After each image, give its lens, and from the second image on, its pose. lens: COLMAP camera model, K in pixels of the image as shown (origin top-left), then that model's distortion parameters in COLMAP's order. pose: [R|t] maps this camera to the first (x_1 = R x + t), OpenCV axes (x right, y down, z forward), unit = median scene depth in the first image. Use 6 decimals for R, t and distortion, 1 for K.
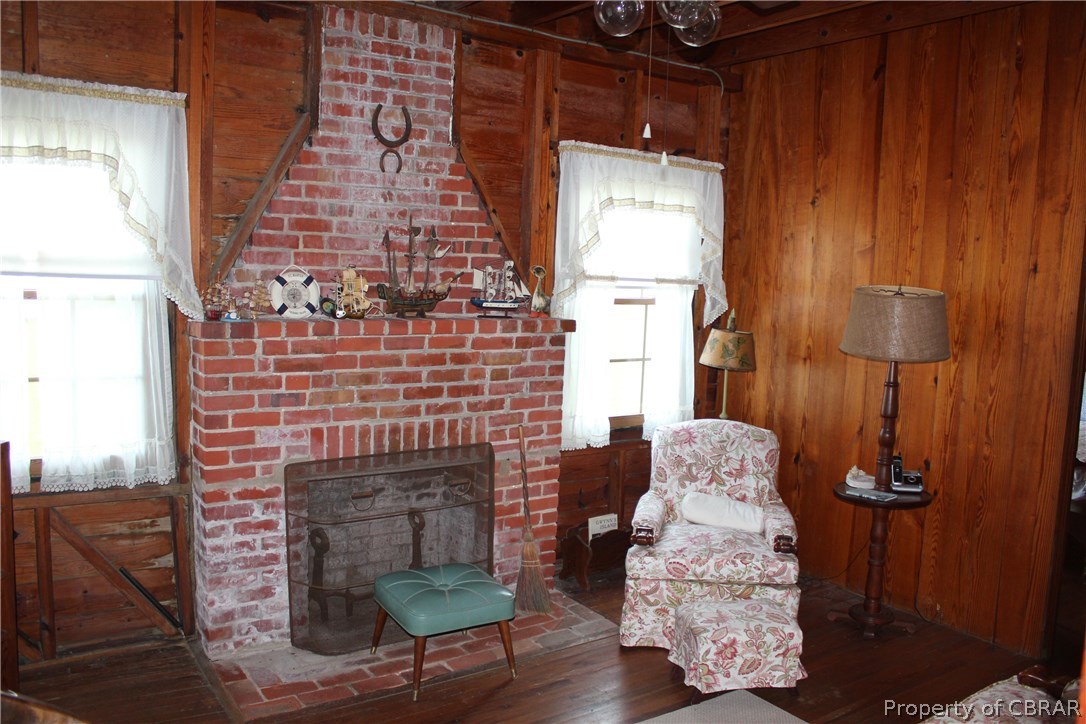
lens RADIAL K [[893.0, 0, 548.1], [0, 893.0, 367.7], [0, 0, 1]] dist [-0.154441, 0.165809]
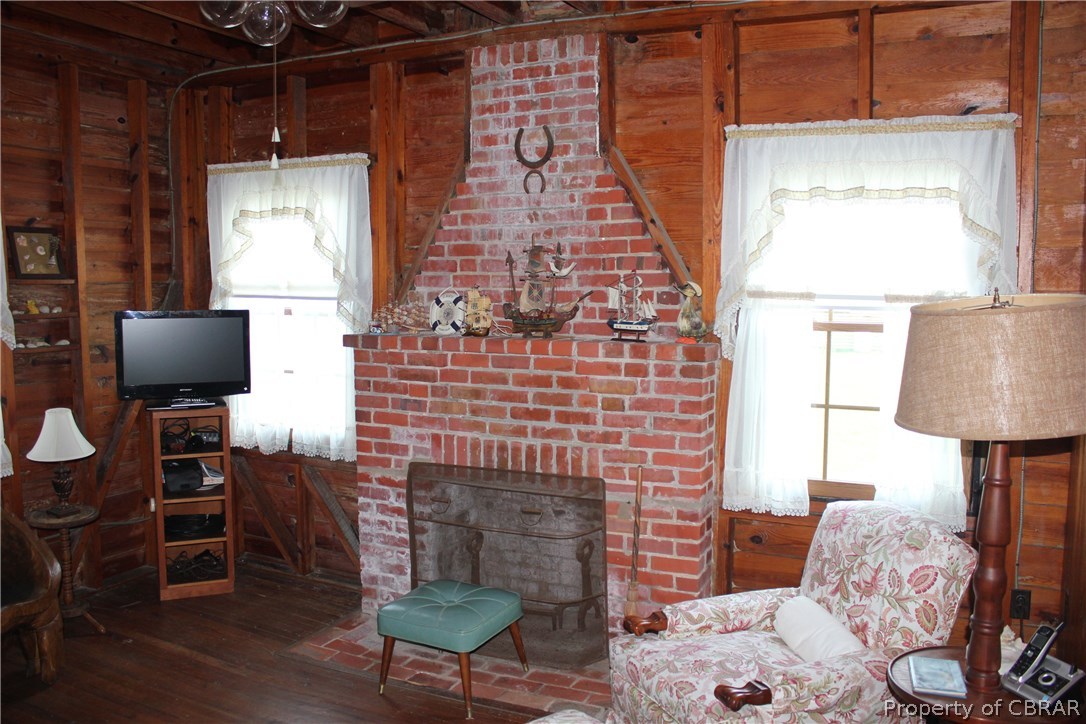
lens RADIAL K [[893.0, 0, 548.1], [0, 893.0, 367.7], [0, 0, 1]] dist [-0.154441, 0.165809]
pose [[0.510587, 0.047860, -0.858493, 0.717968], [-0.083398, 0.996499, 0.005953, -0.030562], [0.855772, 0.068557, 0.512791, 0.515603]]
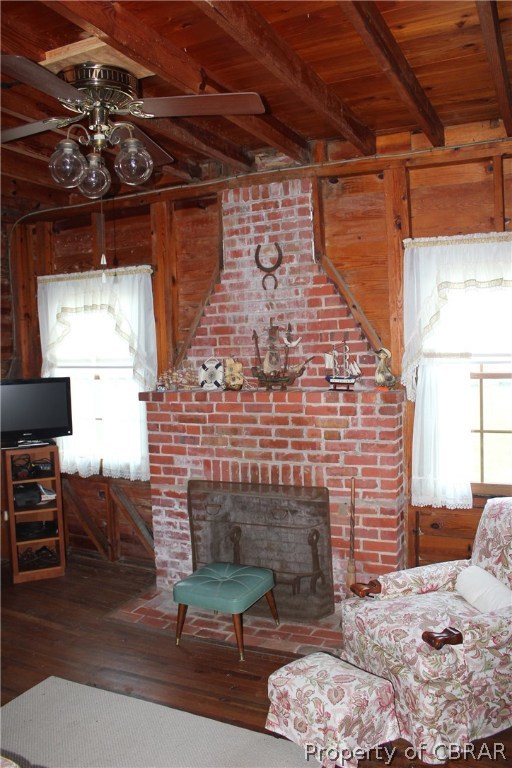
lens RADIAL K [[631.5, 0, 256.0], [0, 631.5, 384.0], [0, 0, 1]] dist [-0.154441, 0.165809]
pose [[0.506218, 0.001569, -0.862404, 0.708598], [-0.047895, 0.998506, -0.026297, -0.039039], [0.861074, 0.054617, 0.505537, 0.474964]]
